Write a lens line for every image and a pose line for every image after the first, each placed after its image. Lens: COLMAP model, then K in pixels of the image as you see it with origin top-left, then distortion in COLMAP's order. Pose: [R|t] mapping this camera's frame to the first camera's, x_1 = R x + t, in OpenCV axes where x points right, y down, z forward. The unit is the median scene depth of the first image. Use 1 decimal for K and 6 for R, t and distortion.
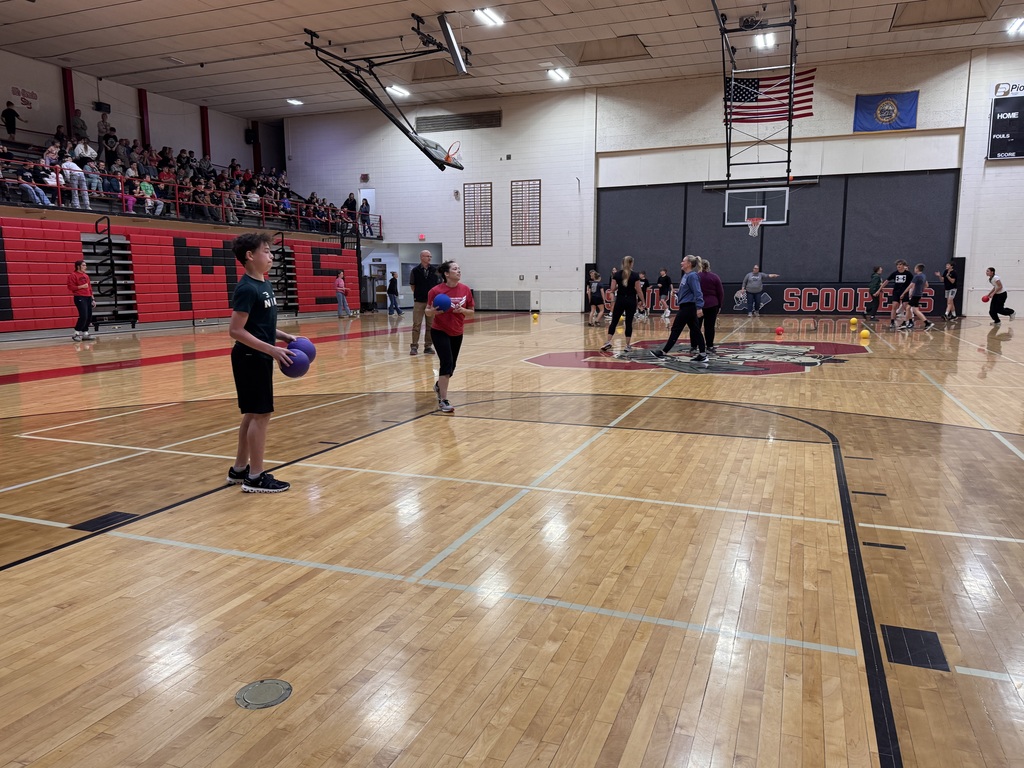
lens RADIAL K [[750.7, 0, 513.0], [0, 750.7, 388.2], [0, 0, 1]] dist [0.138722, -0.237193]
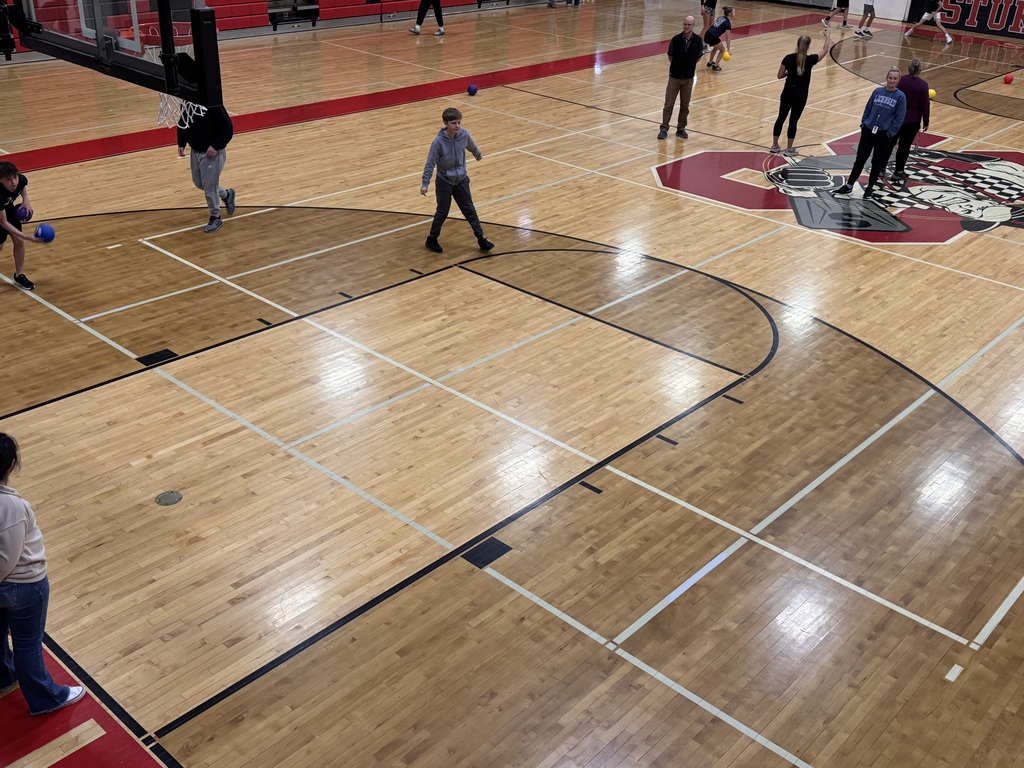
lens RADIAL K [[1043.4, 0, 512.0], [0, 1043.4, 384.0], [0, 0, 1]] dist [0.174204, -0.365125]
pose [[0.933869, 0.204199, -0.293585, 0.682262], [-0.099646, 0.937017, 0.334767, -0.491013], [0.343453, -0.283374, 0.895399, -0.616433]]
